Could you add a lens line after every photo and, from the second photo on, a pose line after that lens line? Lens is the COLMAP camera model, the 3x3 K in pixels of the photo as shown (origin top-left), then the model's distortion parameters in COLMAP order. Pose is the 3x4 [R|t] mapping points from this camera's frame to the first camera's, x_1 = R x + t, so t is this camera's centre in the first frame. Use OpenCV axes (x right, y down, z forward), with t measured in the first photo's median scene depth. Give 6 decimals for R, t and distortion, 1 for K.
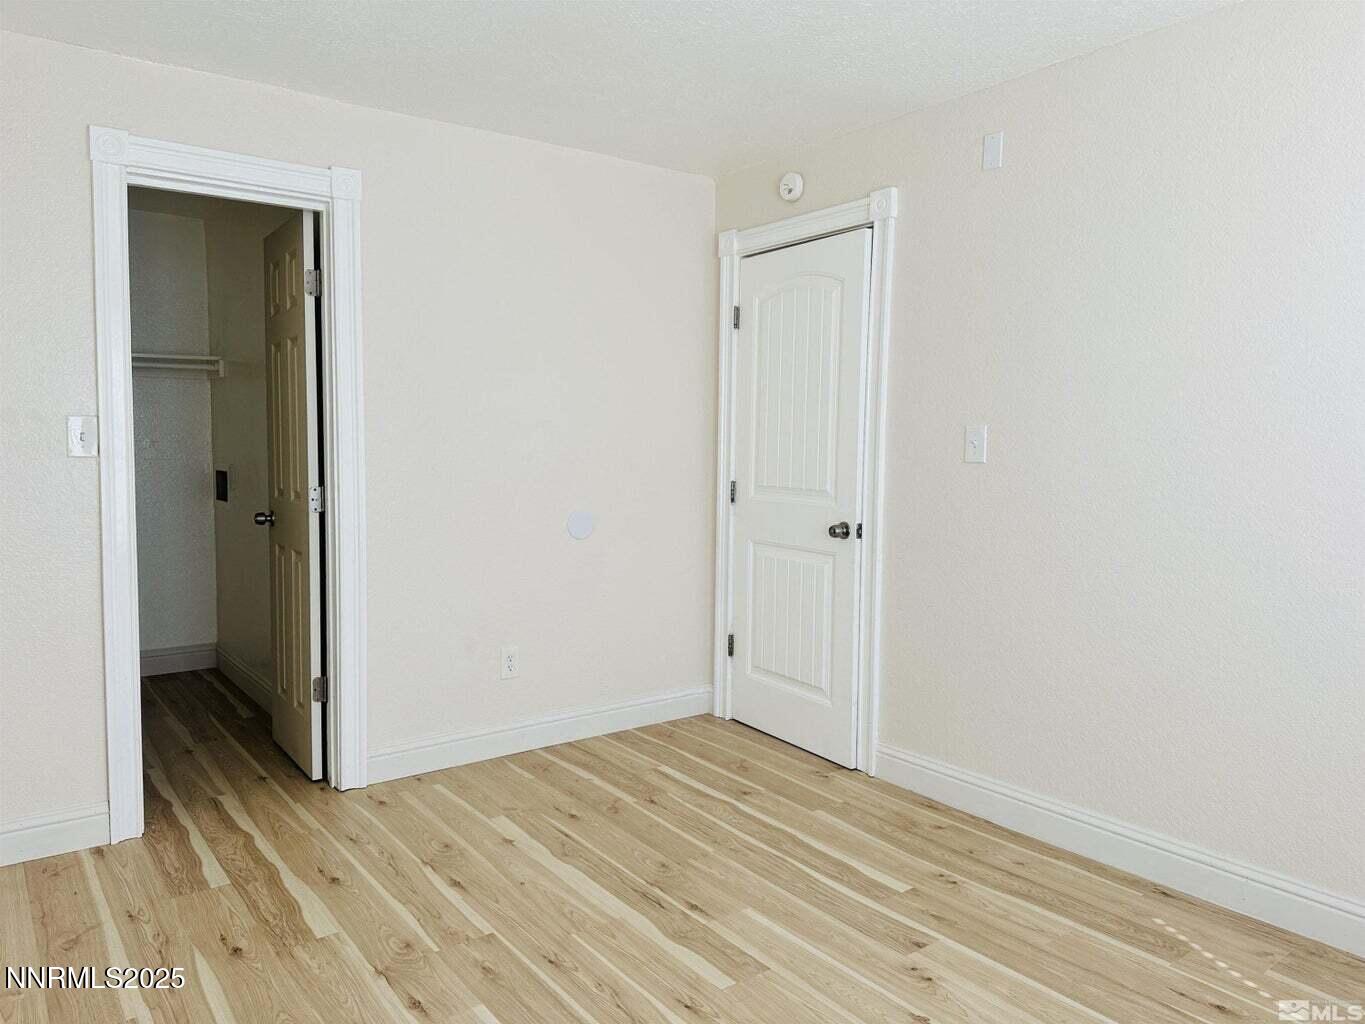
lens RADIAL K [[981.5, 0, 685.1], [0, 981.5, 516.6], [0, 0, 1]] dist [-0.001119, -0.030203]
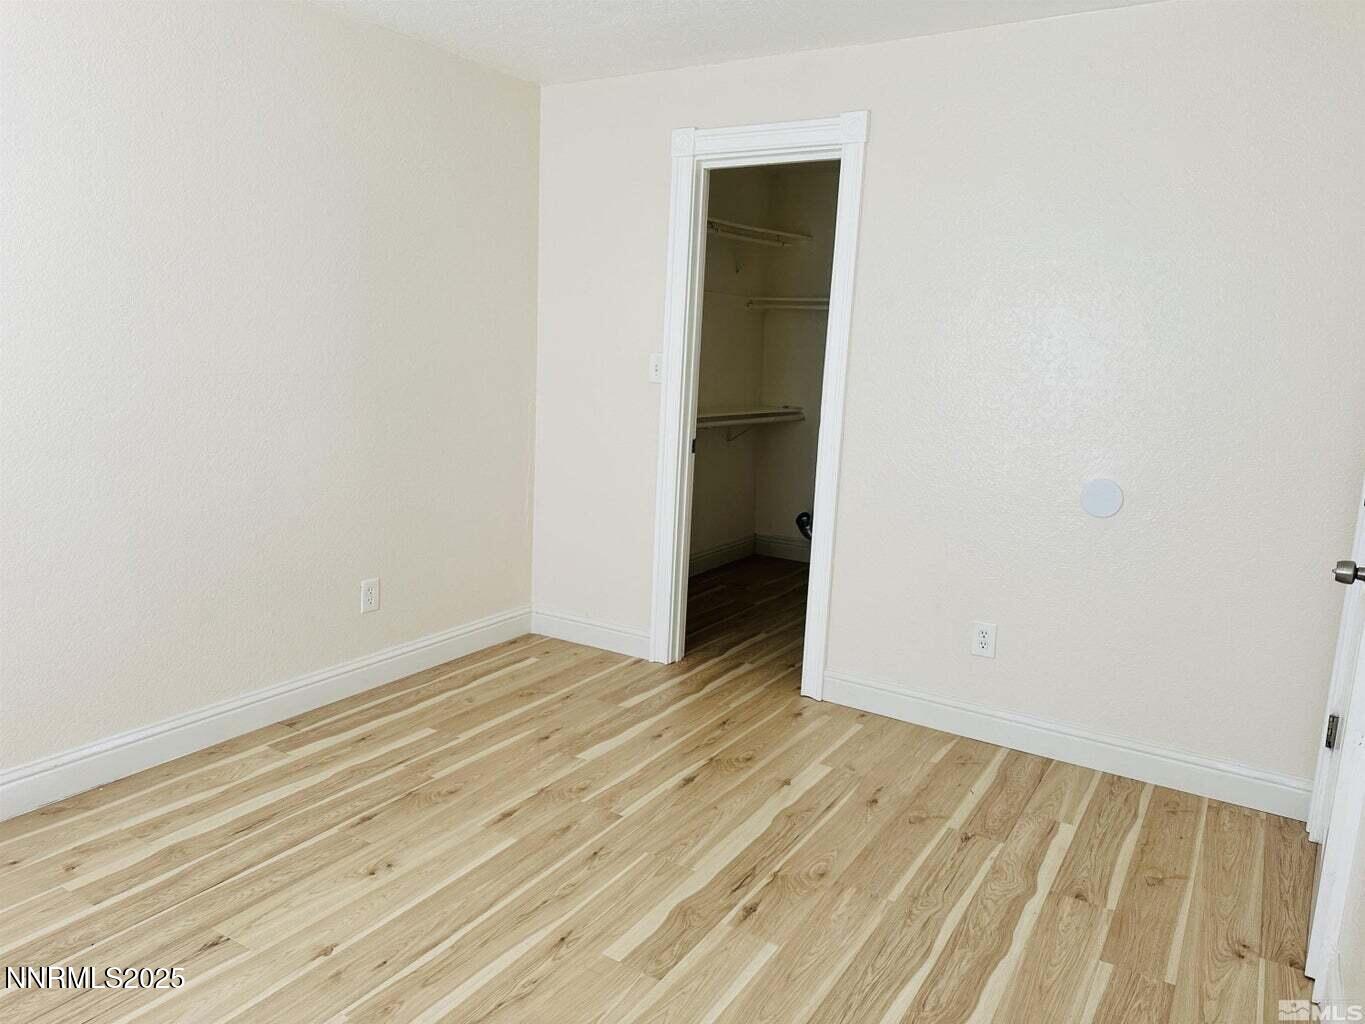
lens RADIAL K [[981.5, 0, 683.2], [0, 981.5, 498.8], [0, 0, 1]] dist [-0.001119, -0.030203]
pose [[0.369348, 0.168629, -0.913864, 0.588467], [-0.133865, 0.982796, 0.127246, -0.061573], [0.919599, 0.075336, 0.385567, 0.450612]]
